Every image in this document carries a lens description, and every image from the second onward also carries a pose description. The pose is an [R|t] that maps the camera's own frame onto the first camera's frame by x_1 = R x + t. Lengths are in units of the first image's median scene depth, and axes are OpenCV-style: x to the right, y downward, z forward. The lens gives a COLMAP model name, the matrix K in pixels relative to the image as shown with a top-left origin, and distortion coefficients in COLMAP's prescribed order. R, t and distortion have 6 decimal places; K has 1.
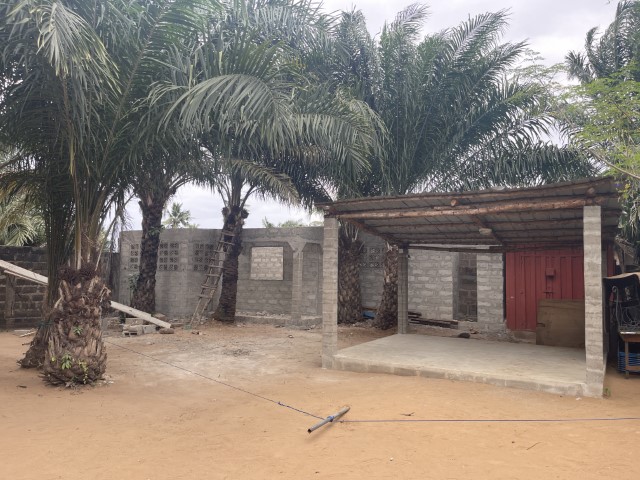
lens RADIAL K [[490.2, 0, 328.1], [0, 490.2, 236.5], [0, 0, 1]] dist [0.086926, -0.119540]
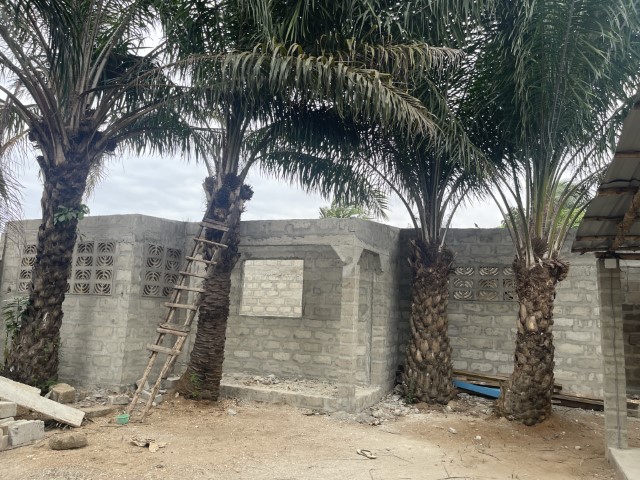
lens RADIAL K [[490.2, 0, 328.1], [0, 490.2, 236.5], [0, 0, 1]] dist [0.086926, -0.119540]
pose [[0.994749, 0.037880, 0.095080, -0.130053], [-0.031047, 0.996897, -0.072341, 0.038096], [-0.097525, 0.069009, 0.992838, 0.461286]]
